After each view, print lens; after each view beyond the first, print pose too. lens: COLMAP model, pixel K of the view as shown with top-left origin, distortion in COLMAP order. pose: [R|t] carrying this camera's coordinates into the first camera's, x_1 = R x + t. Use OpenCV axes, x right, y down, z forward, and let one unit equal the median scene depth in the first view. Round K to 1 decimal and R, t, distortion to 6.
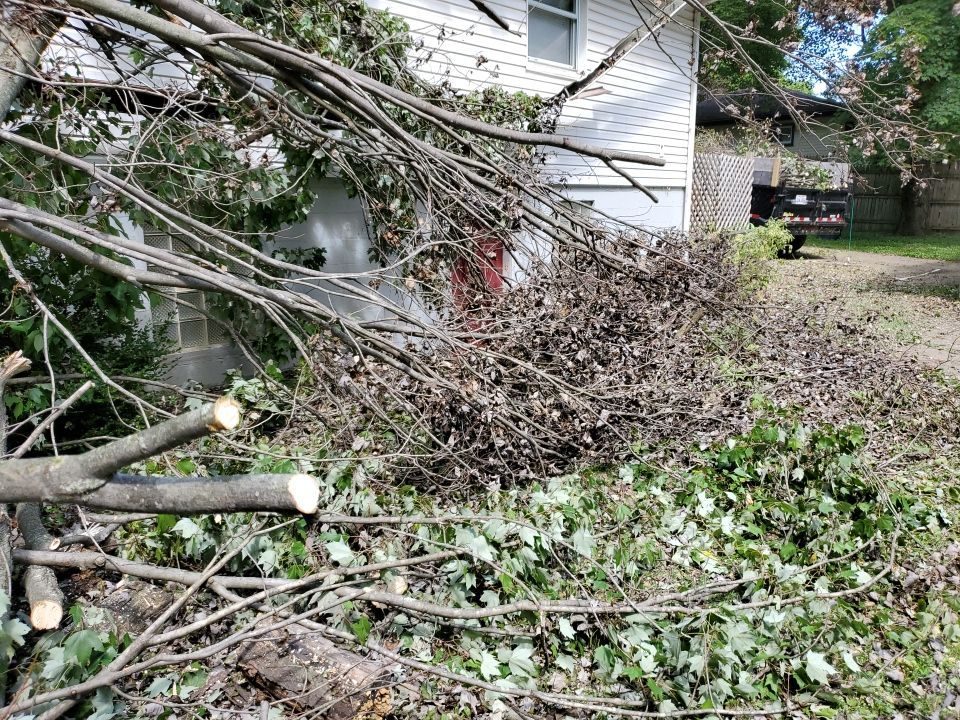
lens RADIAL K [[748.3, 0, 481.4], [0, 748.3, 384.7], [0, 0, 1]] dist [-0.024518, 0.042185]
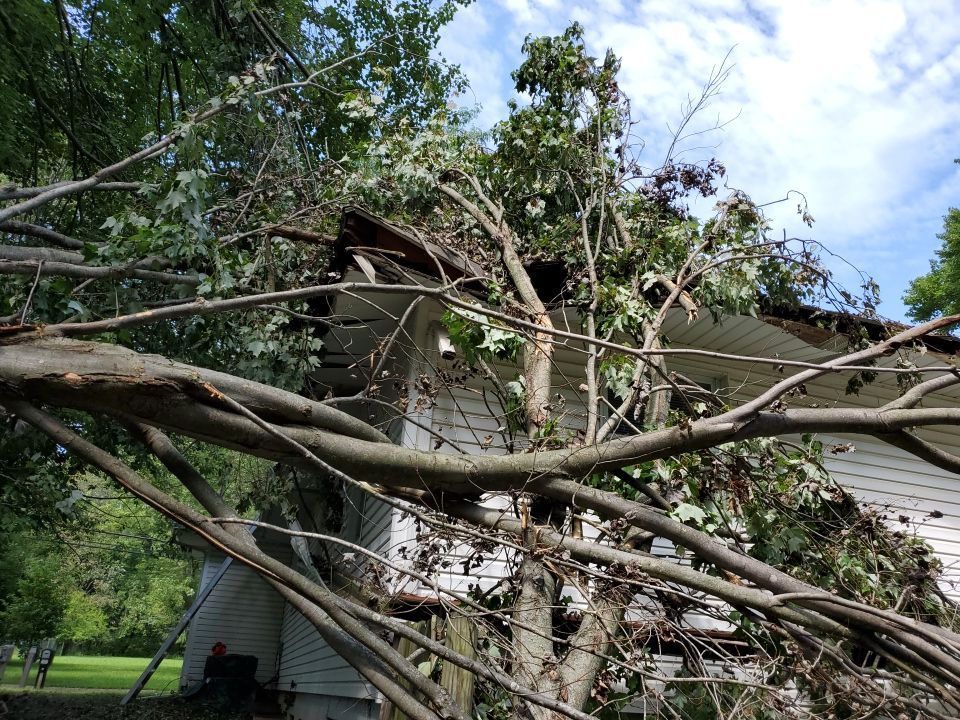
lens RADIAL K [[745.7, 0, 465.3], [0, 745.7, 373.0], [0, 0, 1]] dist [0.049778, -0.107854]
pose [[0.851023, -0.143117, -0.505250, -0.125217], [-0.190469, 0.812501, -0.550966, -0.073885], [0.489369, 0.565119, 0.664197, 0.027597]]
